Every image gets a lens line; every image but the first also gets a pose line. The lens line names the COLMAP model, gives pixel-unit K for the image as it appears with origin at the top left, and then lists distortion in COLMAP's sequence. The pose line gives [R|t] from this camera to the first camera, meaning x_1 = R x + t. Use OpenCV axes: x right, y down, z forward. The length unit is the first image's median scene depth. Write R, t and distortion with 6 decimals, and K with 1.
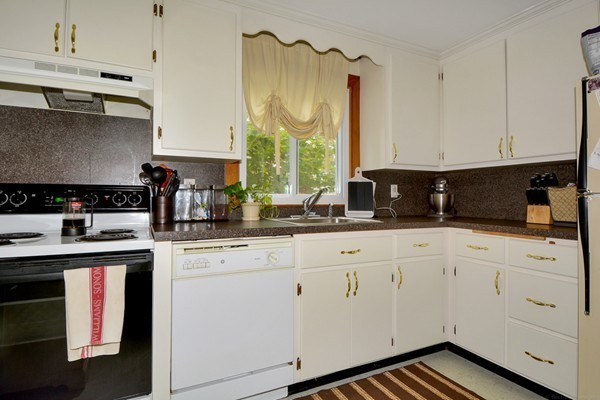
lens RADIAL K [[319.4, 0, 300.4], [0, 319.4, 196.5], [0, 0, 1]] dist [-0.003685, -0.001574]
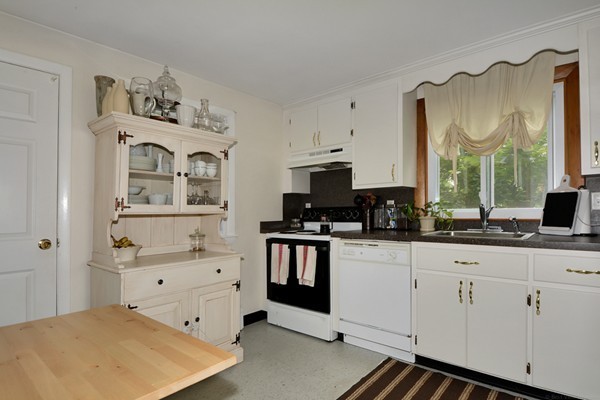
lens RADIAL K [[319.4, 0, 301.4], [0, 319.4, 203.6], [0, 0, 1]] dist [-0.003685, -0.001574]
pose [[0.395874, -0.029196, -0.917841, 1.028941], [0.023852, 0.999484, -0.021505, -0.022438], [0.917995, -0.013379, 0.396366, 0.050813]]
